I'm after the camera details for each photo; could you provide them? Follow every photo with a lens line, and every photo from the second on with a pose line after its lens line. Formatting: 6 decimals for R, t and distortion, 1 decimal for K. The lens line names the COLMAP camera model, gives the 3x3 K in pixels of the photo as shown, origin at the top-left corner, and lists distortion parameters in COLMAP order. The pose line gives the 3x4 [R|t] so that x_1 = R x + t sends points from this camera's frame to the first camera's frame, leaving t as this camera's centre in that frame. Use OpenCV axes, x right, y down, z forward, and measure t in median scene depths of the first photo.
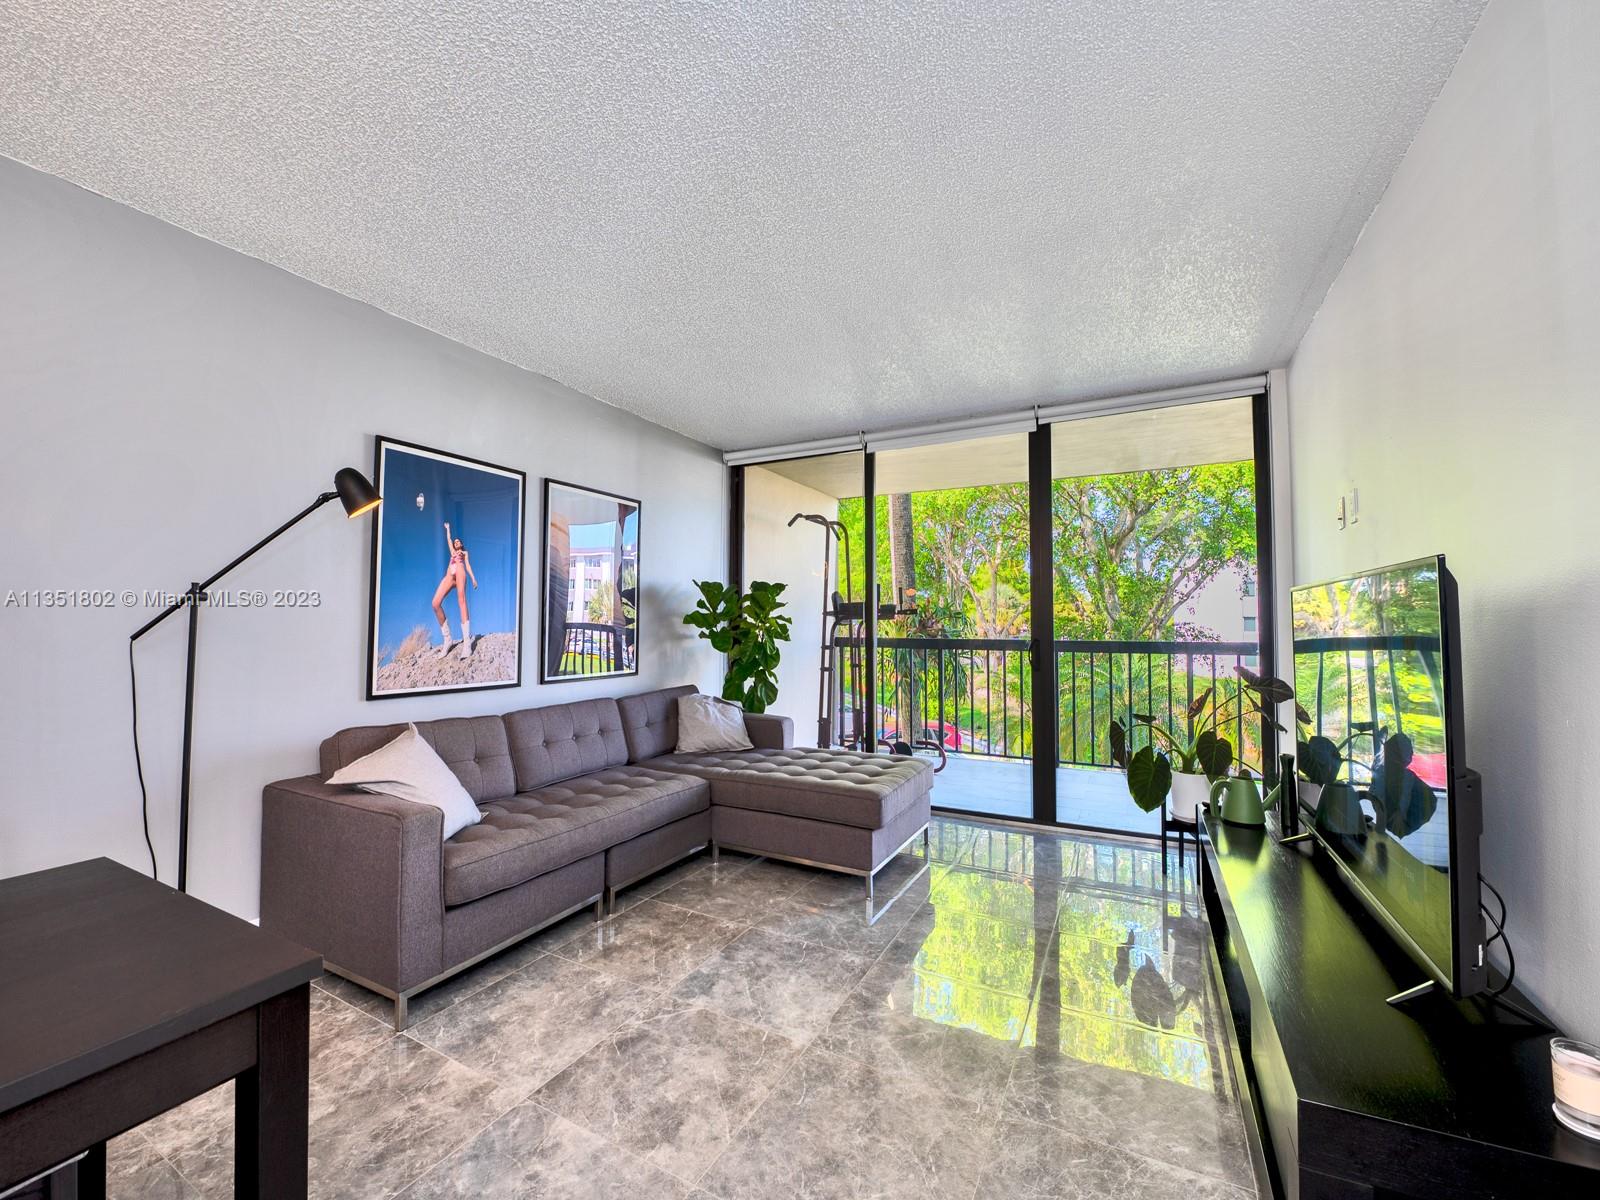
lens RADIAL K [[630.6, 0, 815.9], [0, 630.6, 601.4], [0, 0, 1]] dist [-0.002910, -0.000547]
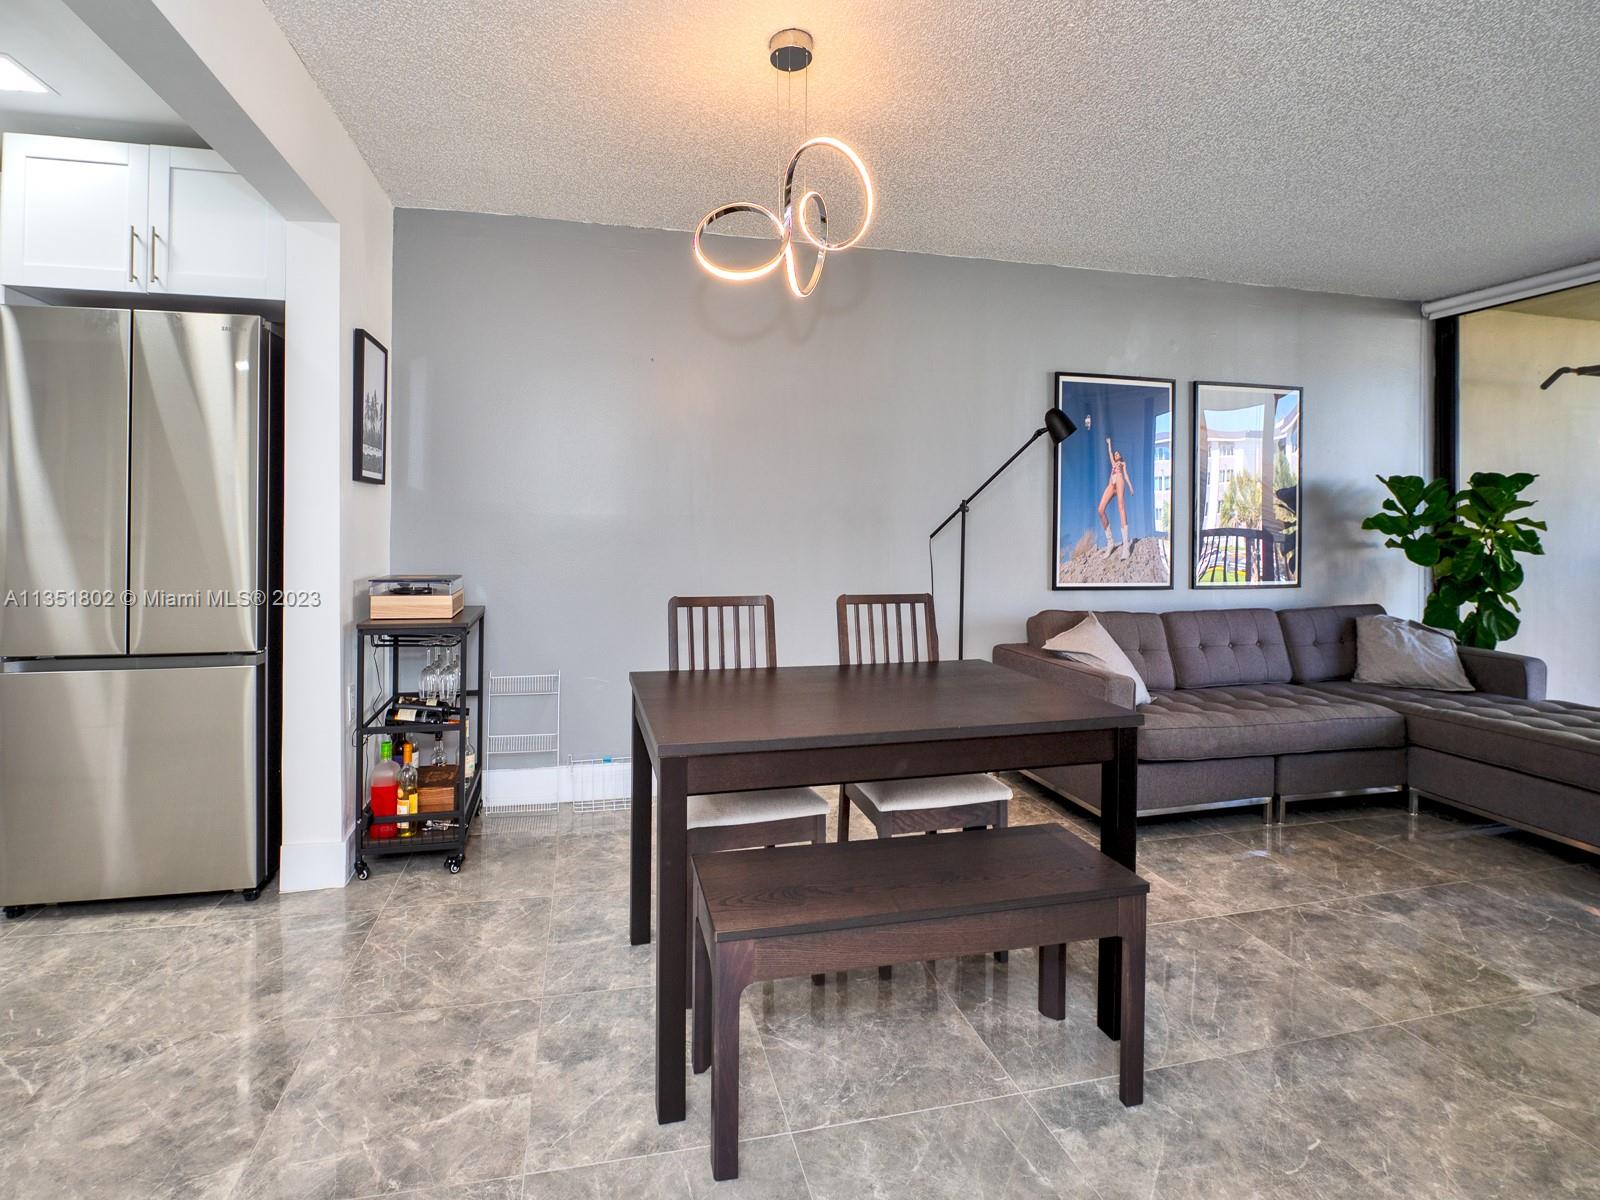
lens RADIAL K [[755.3, 0, 752.4], [0, 755.3, 522.3], [0, 0, 1]] dist [-0.032261, 0.000867]
pose [[0.636790, 0.001043, -0.771037, 0.037537], [0.022355, 0.999554, 0.019815, -0.015203], [0.770713, -0.029855, 0.636482, -0.332532]]
